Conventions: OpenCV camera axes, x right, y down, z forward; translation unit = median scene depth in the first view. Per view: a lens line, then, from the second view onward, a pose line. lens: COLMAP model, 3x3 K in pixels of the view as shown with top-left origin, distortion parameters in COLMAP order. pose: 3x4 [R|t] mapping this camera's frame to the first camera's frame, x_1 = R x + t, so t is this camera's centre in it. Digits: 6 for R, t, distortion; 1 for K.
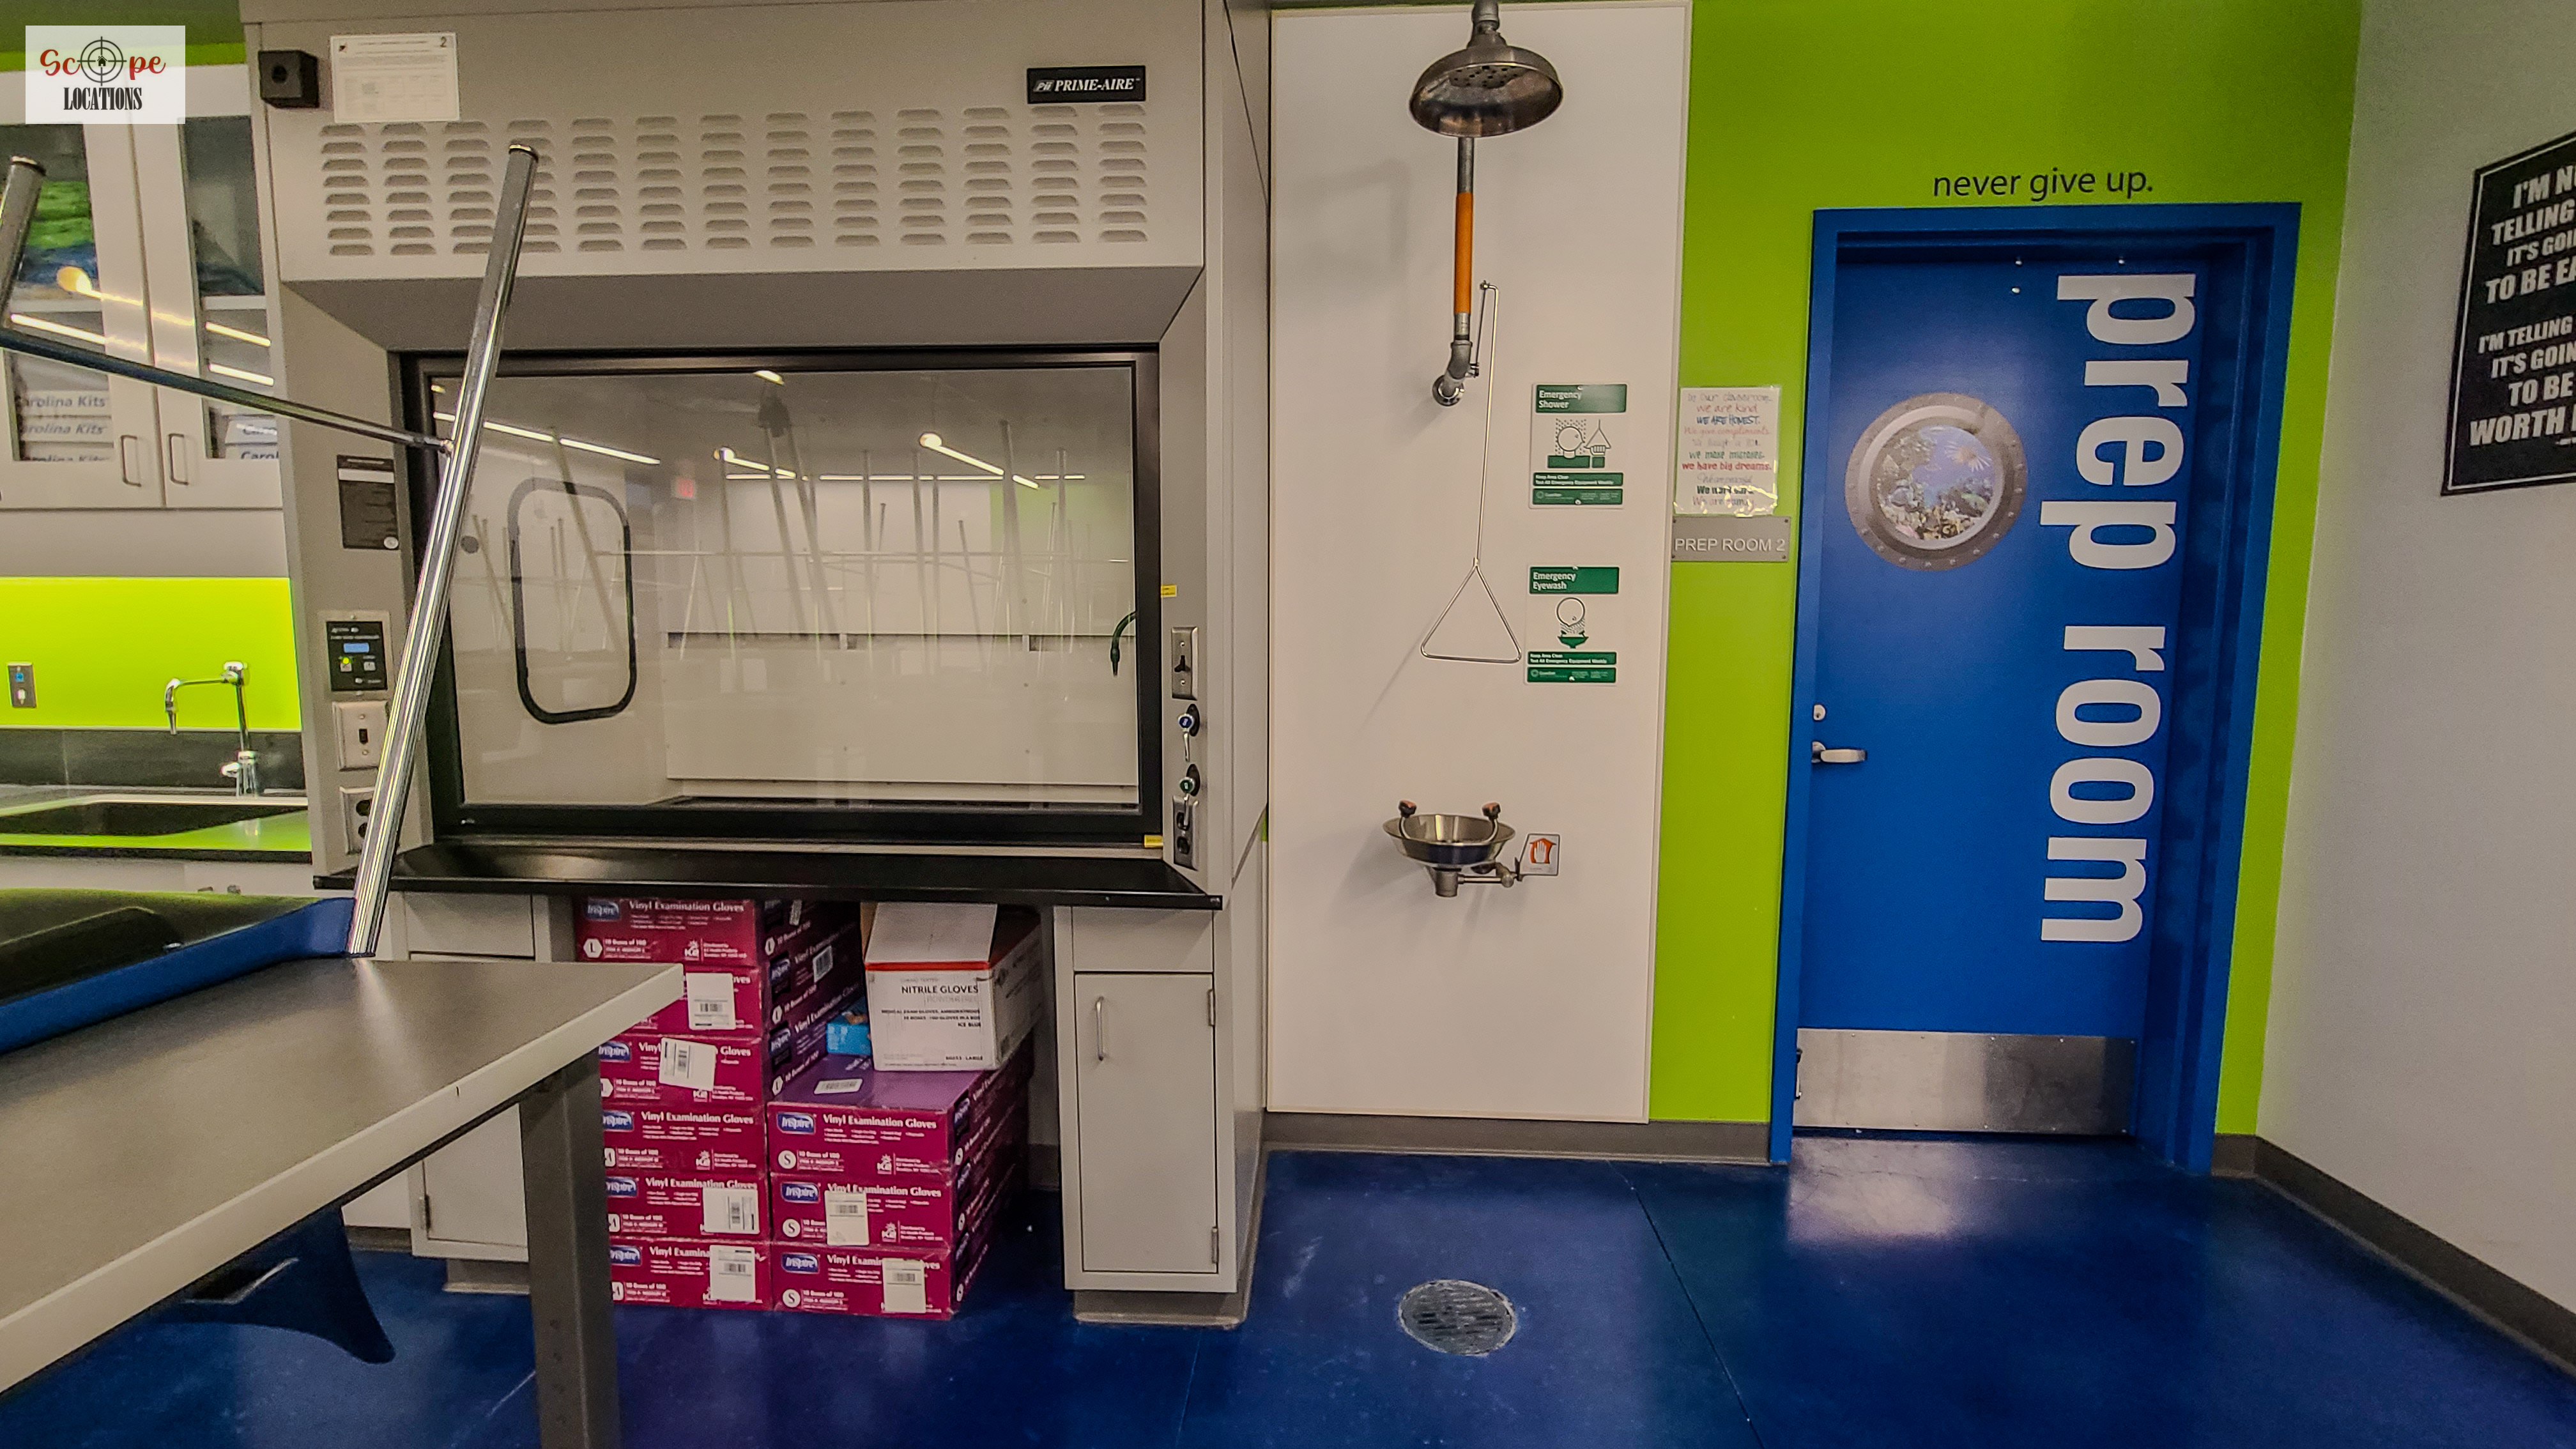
lens RADIAL K [[1052.8, 0, 1294.7], [0, 1052.8, 720.2], [0, 0, 1]] dist [0.002137, -0.002971]
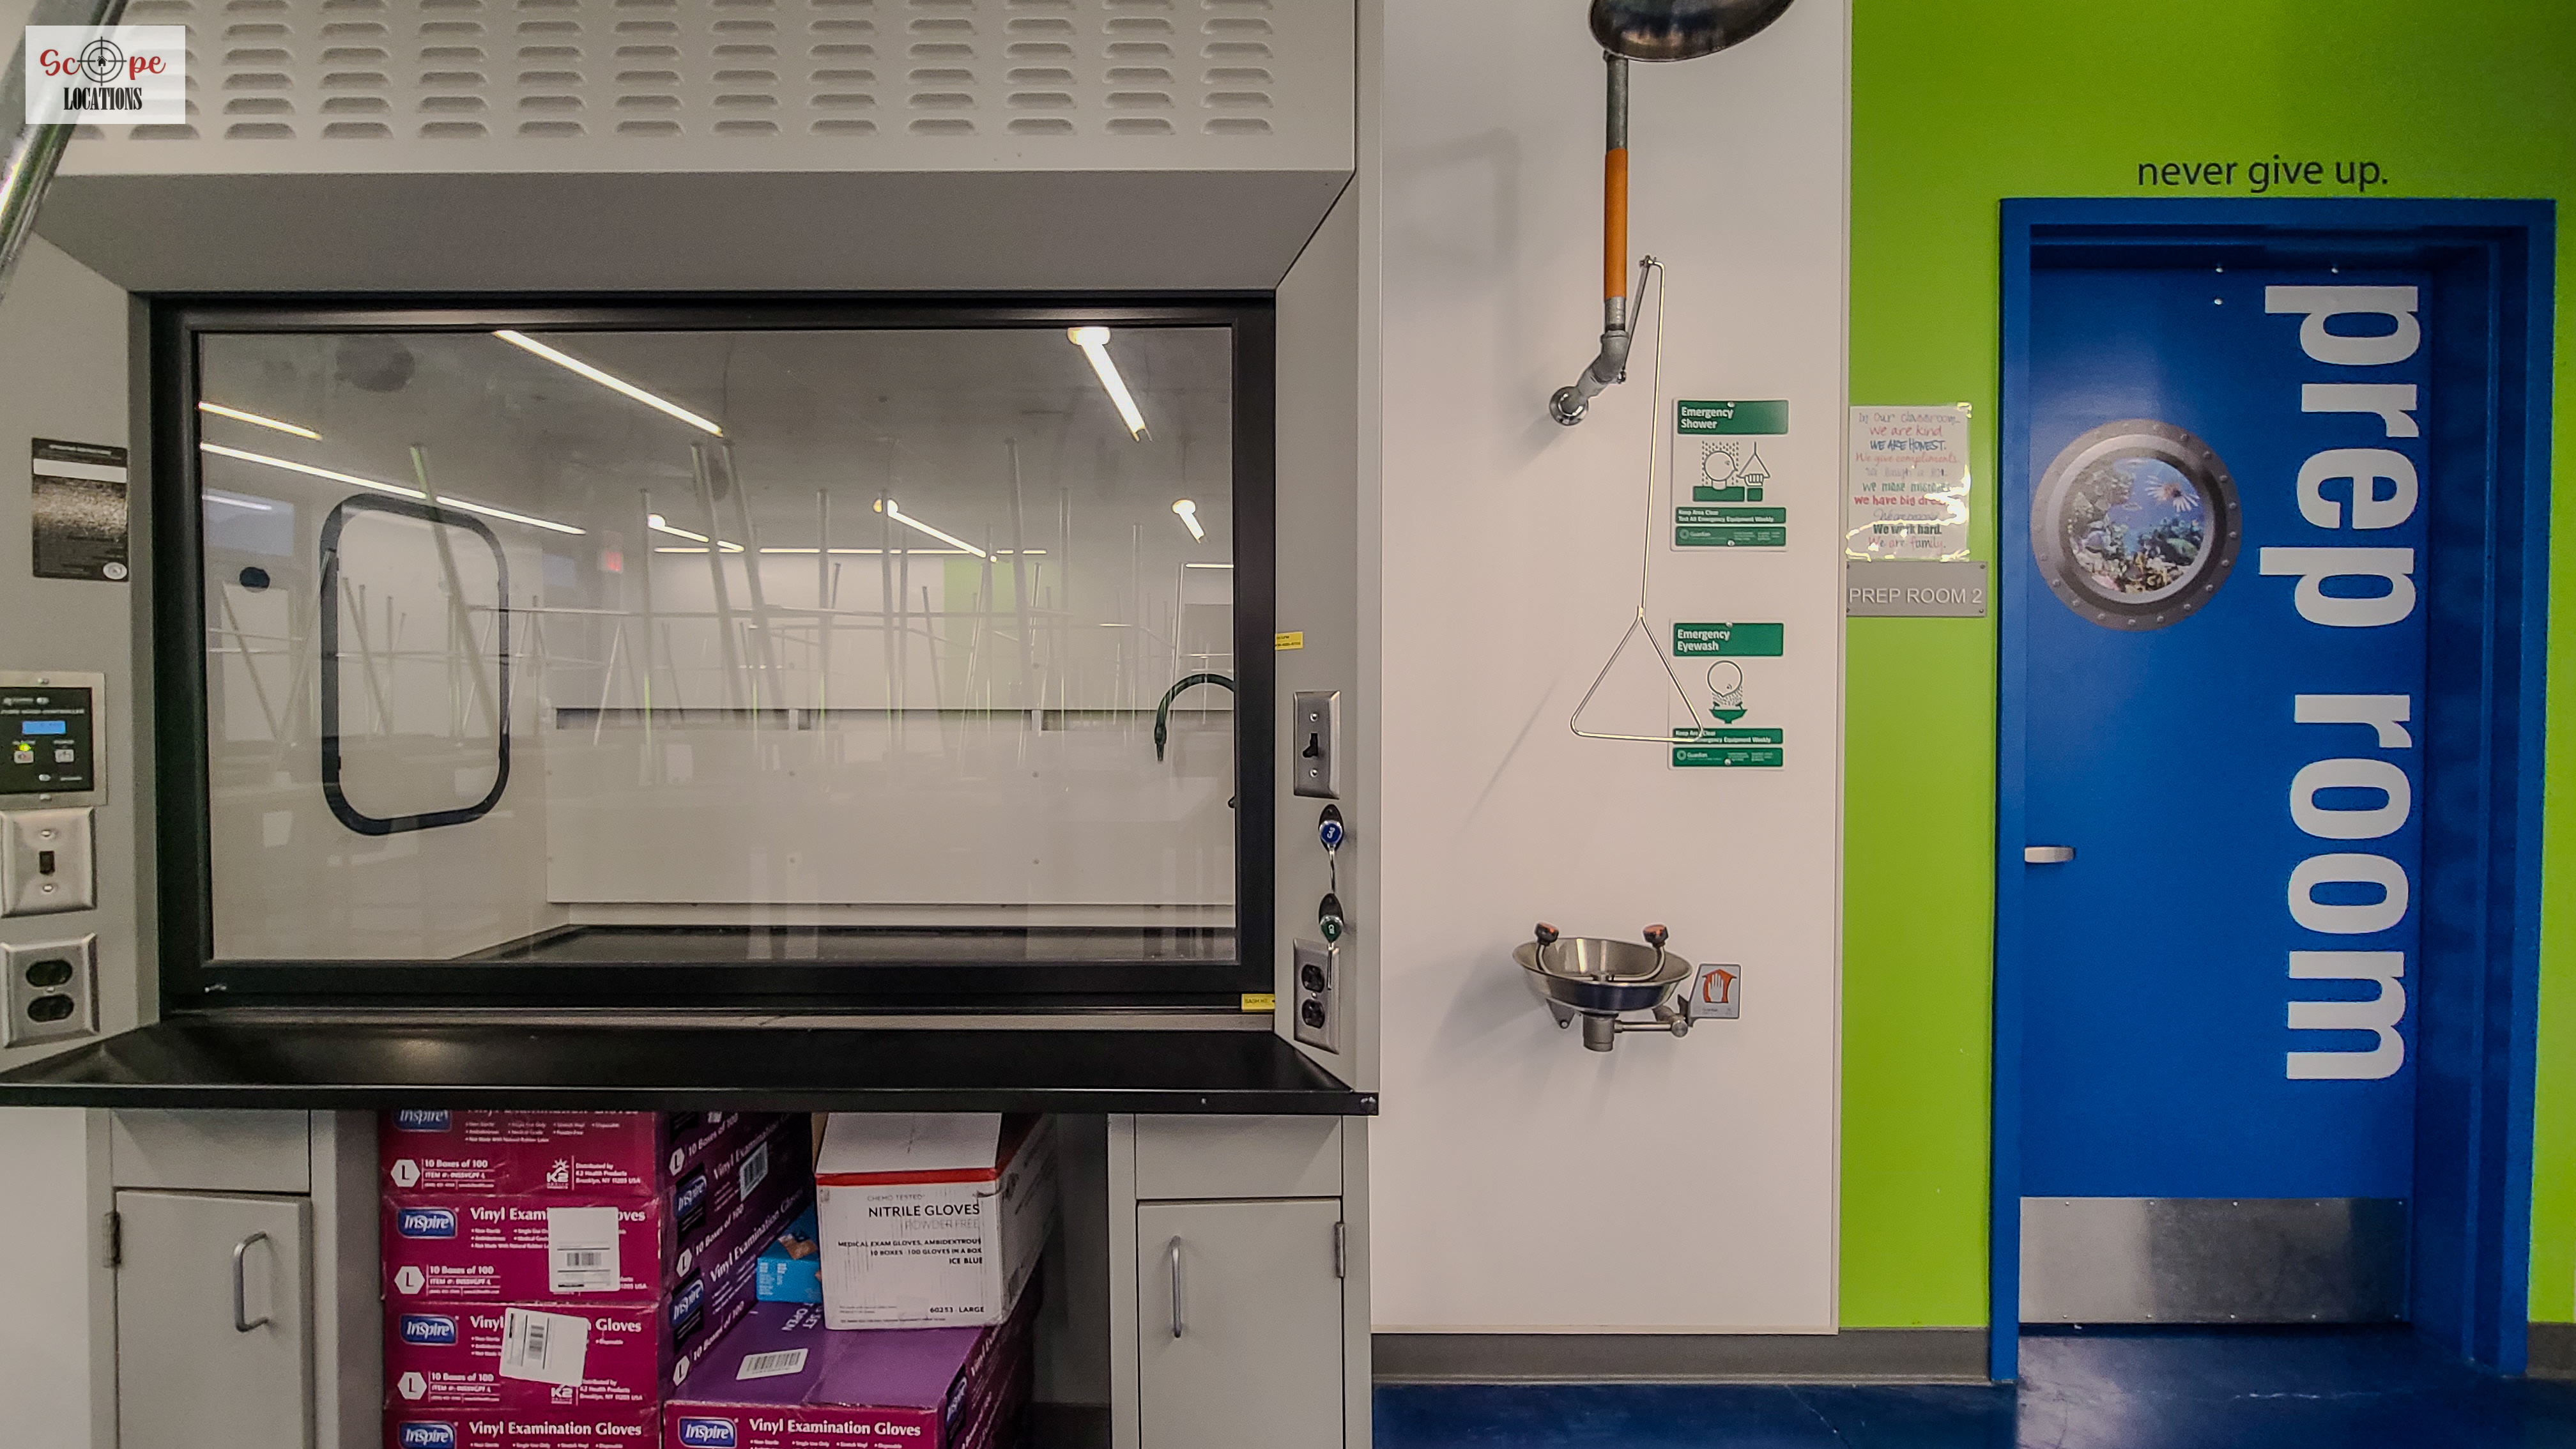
lens RADIAL K [[1052.8, 0, 1294.7], [0, 1052.8, 720.2], [0, 0, 1]] dist [0.002137, -0.002971]
pose [[0.998591, -0.004253, 0.052891, -0.112271], [0.008384, 0.996908, -0.078128, -0.011952], [-0.052395, 0.078462, 0.995539, 0.233365]]
